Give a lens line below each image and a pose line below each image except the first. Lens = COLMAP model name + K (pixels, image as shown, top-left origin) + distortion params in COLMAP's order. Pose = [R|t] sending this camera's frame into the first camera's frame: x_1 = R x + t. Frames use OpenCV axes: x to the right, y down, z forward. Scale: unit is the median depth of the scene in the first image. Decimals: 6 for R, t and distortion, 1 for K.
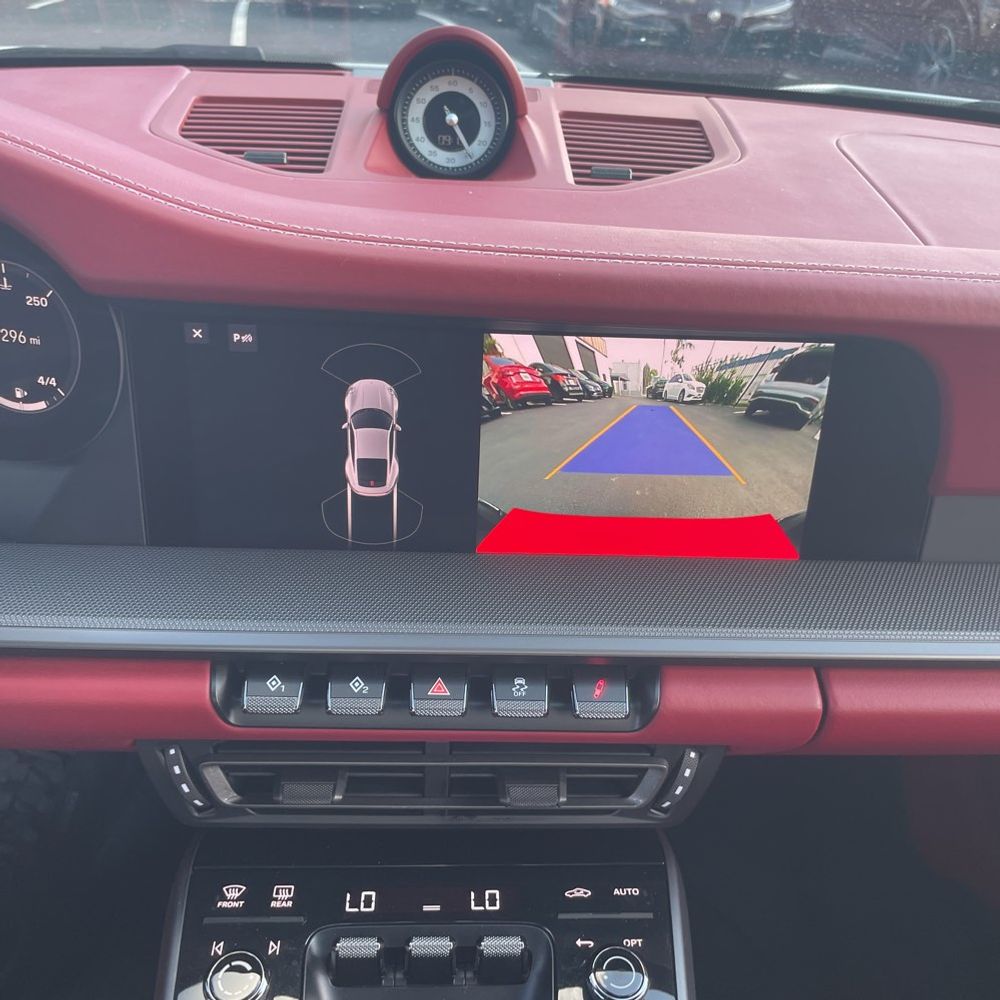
lens RADIAL K [[1018.1, 0, 499.7], [0, 1018.1, 496.6], [0, 0, 1]] dist [0.011087, 0.000000]
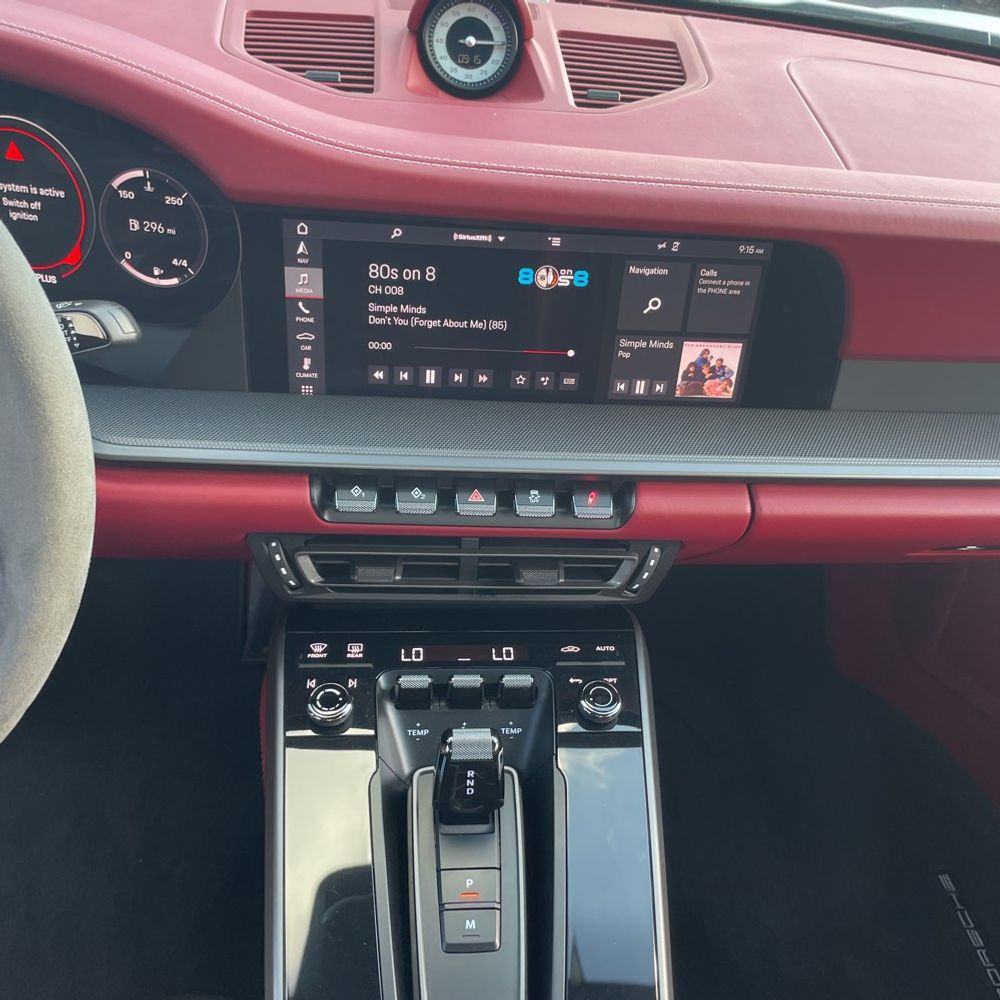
lens RADIAL K [[1018.1, 0, 503.0], [0, 1018.1, 502.1], [0, 0, 1]] dist [0.011087, 0.000000]
pose [[0.998900, 0.005621, 0.046545, -0.082822], [-0.011367, 0.992200, 0.124136, 0.024191], [-0.045484, -0.124528, 0.991173, -0.346446]]
